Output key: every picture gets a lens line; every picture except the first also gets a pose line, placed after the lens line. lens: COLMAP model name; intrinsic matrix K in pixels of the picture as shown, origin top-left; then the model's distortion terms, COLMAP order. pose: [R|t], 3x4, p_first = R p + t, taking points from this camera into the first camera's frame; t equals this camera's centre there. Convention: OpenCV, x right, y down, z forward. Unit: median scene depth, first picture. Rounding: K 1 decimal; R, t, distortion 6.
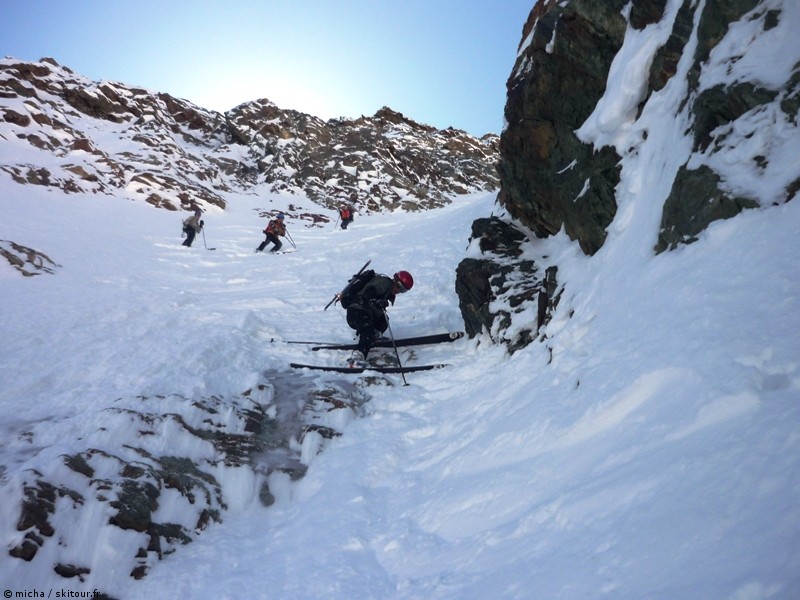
lens RADIAL K [[787.3, 0, 400.0], [0, 787.3, 300.0], [0, 0, 1]] dist [-0.068359, 0.033883]
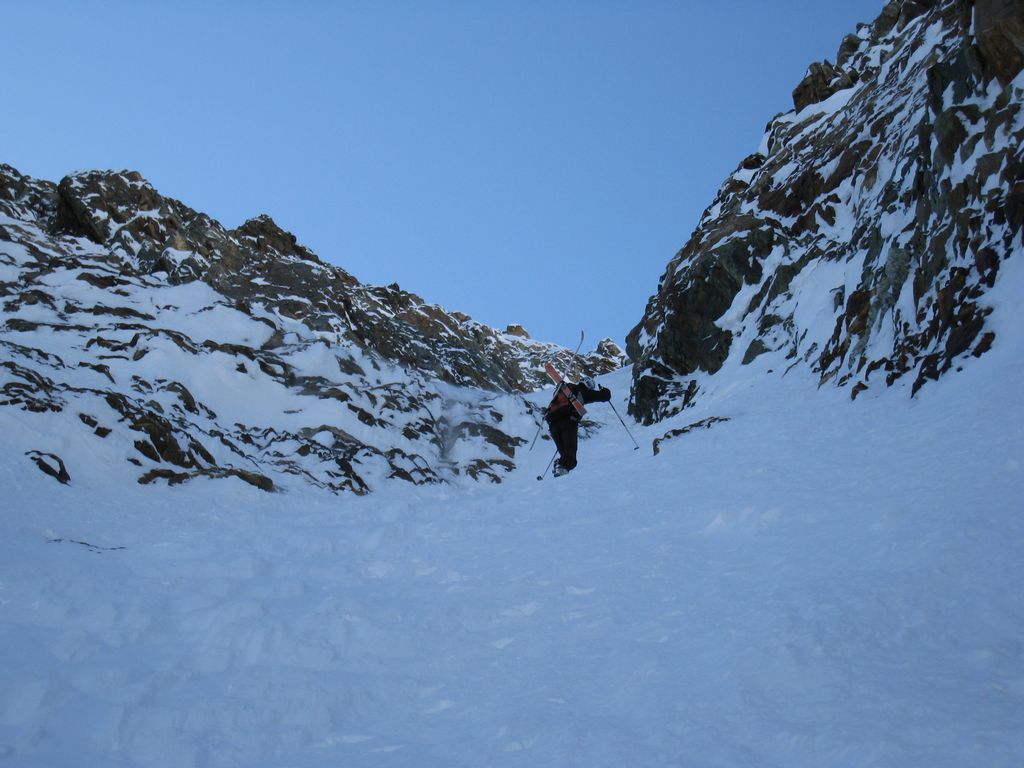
lens RADIAL K [[1930.1, 0, 512.0], [0, 1930.1, 384.0], [0, 0, 1]] dist [-0.146151, 0.170358]
pose [[0.964296, 0.203461, 0.169520, -1.052742], [-0.172663, 0.968378, -0.180089, 0.896918], [-0.200801, 0.144389, 0.968933, -3.582659]]
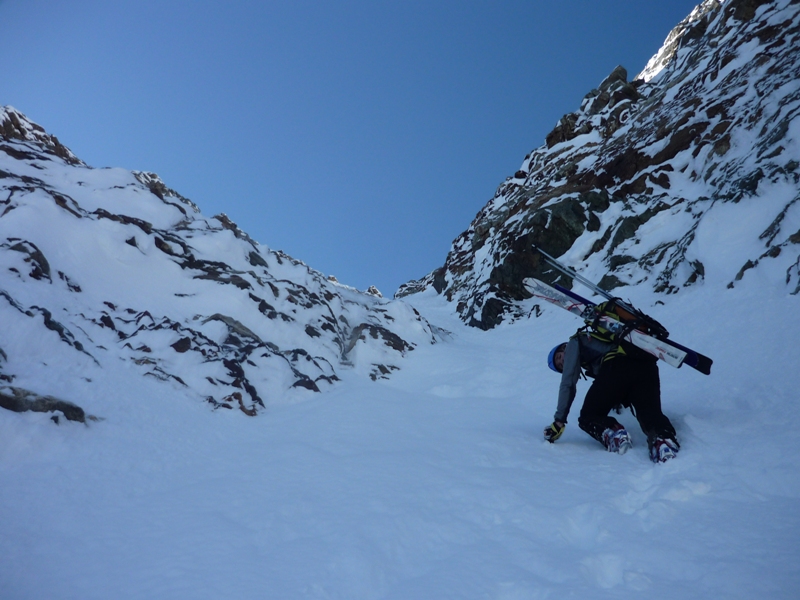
lens RADIAL K [[787.3, 0, 400.0], [0, 787.3, 300.0], [0, 0, 1]] dist [-0.068359, 0.033883]
pose [[0.919523, 0.294521, 0.260259, -0.821829], [-0.244322, 0.947019, -0.208475, 0.540239], [-0.307870, 0.128110, 0.942764, -1.203065]]
